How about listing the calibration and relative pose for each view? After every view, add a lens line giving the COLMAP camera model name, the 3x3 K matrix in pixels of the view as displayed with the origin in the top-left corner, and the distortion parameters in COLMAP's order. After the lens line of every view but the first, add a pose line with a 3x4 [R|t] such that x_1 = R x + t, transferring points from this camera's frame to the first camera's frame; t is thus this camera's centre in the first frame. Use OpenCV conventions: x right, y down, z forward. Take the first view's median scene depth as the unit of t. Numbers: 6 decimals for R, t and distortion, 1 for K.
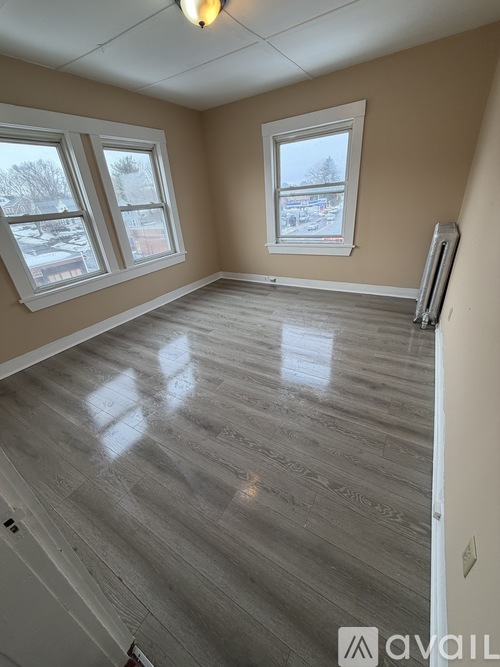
lens RADIAL K [[267.0, 0, 250.0], [0, 267.0, 333.5], [0, 0, 1]] dist [0.100985, 0.000019]
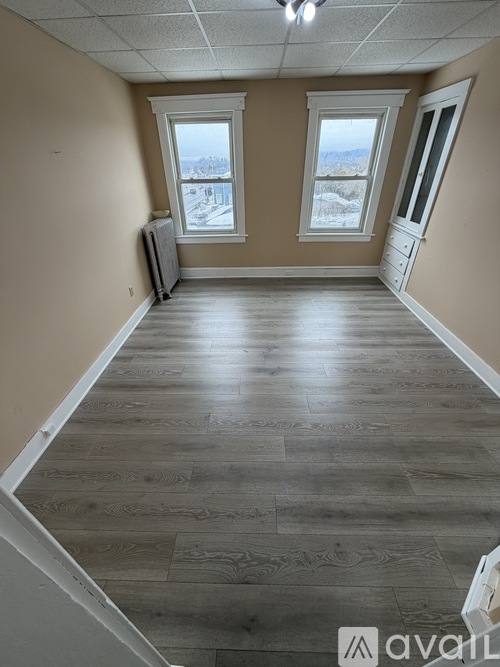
lens RADIAL K [[267.0, 0, 250.0], [0, 267.0, 333.5], [0, 0, 1]] dist [0.100985, 0.000019]
pose [[0.870268, -0.206746, 0.447091, -0.784423], [0.192742, 0.978210, 0.077174, 0.005394], [-0.453304, 0.019011, 0.891153, 0.100279]]
